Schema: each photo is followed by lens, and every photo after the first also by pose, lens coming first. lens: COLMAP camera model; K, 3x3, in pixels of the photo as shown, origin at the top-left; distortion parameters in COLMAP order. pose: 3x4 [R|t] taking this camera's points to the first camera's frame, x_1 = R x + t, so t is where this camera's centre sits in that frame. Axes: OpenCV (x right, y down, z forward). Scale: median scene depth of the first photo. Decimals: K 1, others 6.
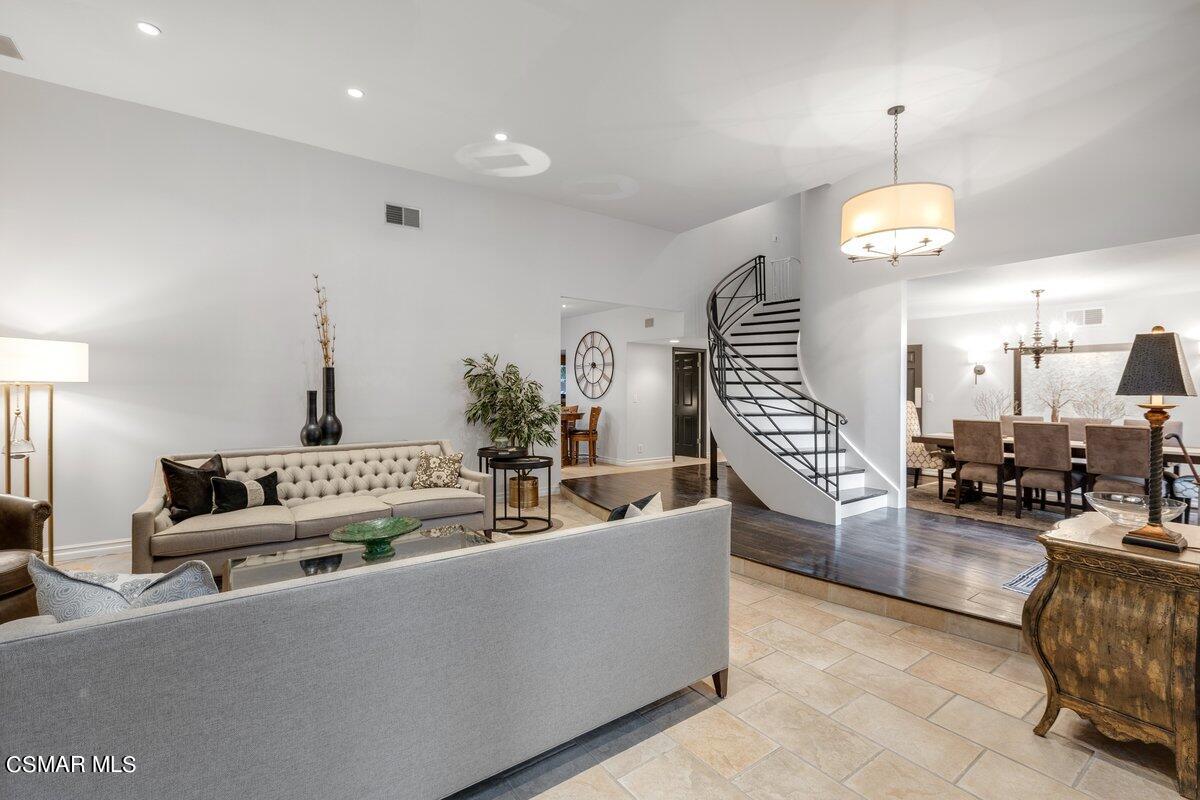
lens RADIAL K [[535.1, 0, 598.0], [0, 535.1, 392.5], [0, 0, 1]] dist [-0.000719, 0.000208]
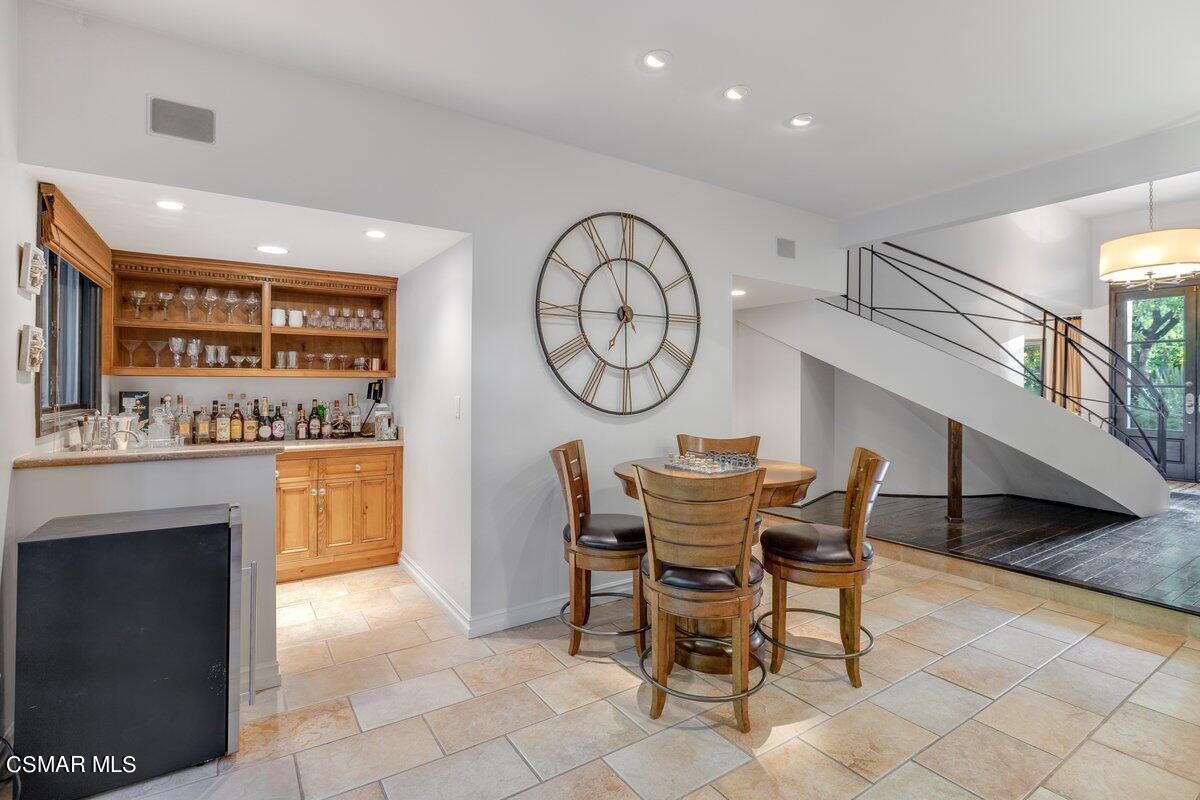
lens RADIAL K [[561.7, 0, 602.7], [0, 561.7, 384.3], [0, 0, 1]] dist [-0.004575, -0.000236]
pose [[0.030446, -0.000210, 0.999536, -0.535150], [0.000783, 1.000000, 0.000186, -0.010966], [-0.999536, 0.000776, 0.030447, 1.494945]]
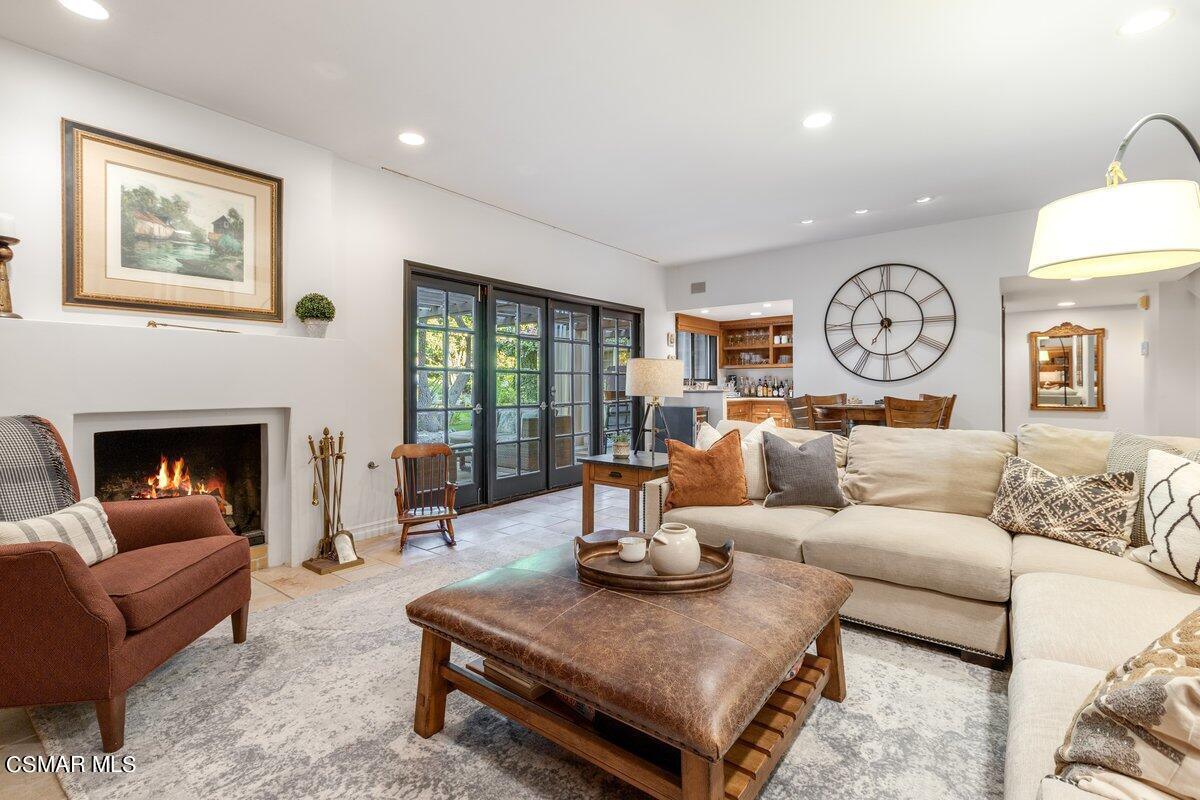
lens RADIAL K [[537.7, 0, 597.4], [0, 537.7, 384.6], [0, 0, 1]] dist [-0.002571, -0.000133]
pose [[0.956749, -0.004526, 0.290878, -0.701676], [0.006175, 0.999970, -0.004751, 0.023240], [-0.290848, 0.006342, 0.956748, 0.806691]]
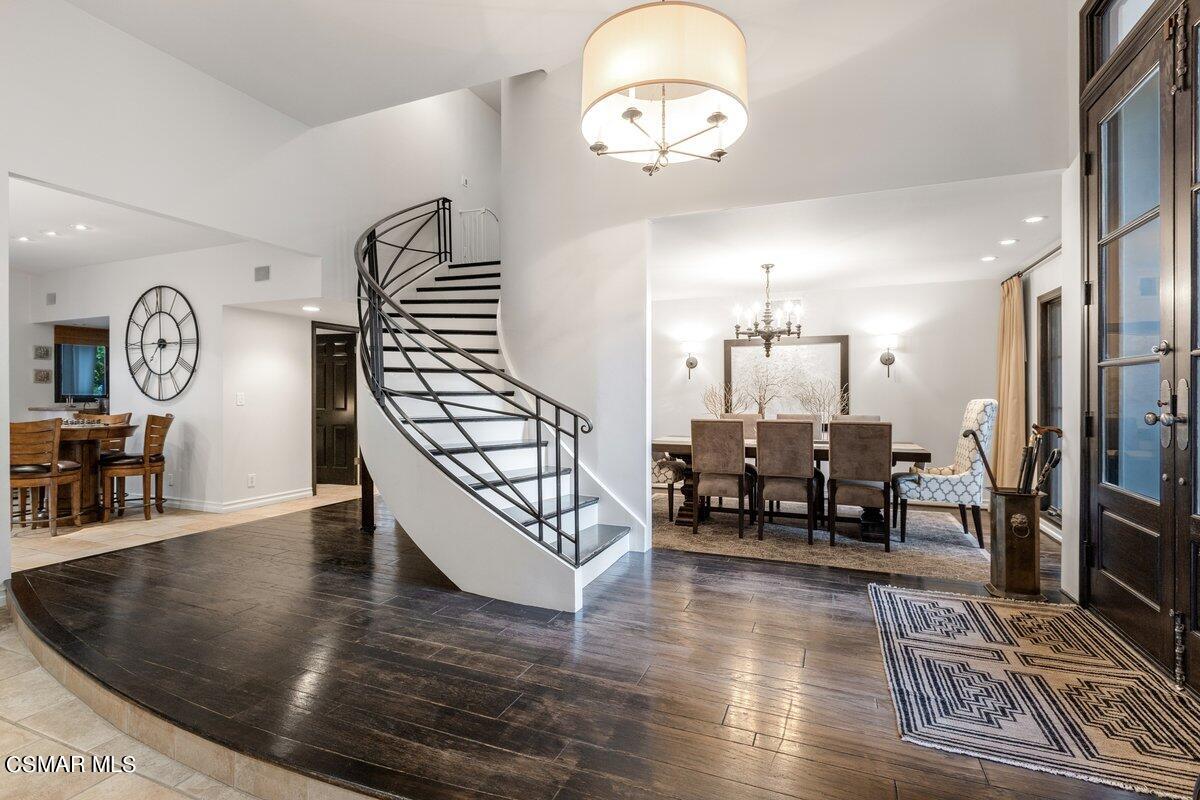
lens RADIAL K [[562.2, 0, 602.7], [0, 562.2, 396.9], [0, 0, 1]] dist [-0.002289, -0.000181]
pose [[0.845750, -0.004417, 0.533561, 0.106542], [0.005001, 0.999987, 0.000351, 0.014615], [-0.533555, 0.002372, 0.845762, 0.334522]]
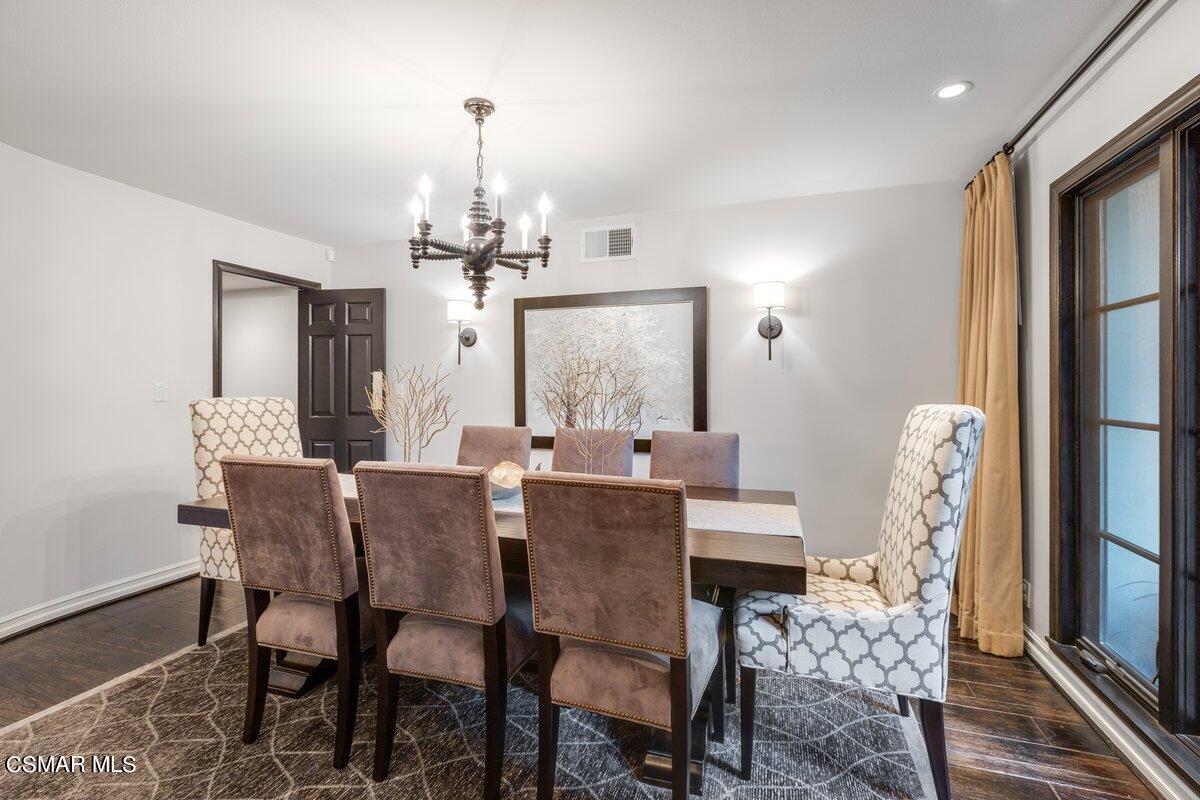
lens RADIAL K [[527.8, 0, 608.0], [0, 527.8, 393.0], [0, 0, 1]] dist [0.002925, 0.000190]
pose [[0.807768, -0.008240, 0.589443, 0.584919], [0.005011, 0.999962, 0.007111, 0.011337], [-0.589479, -0.002790, 0.807779, 0.557716]]
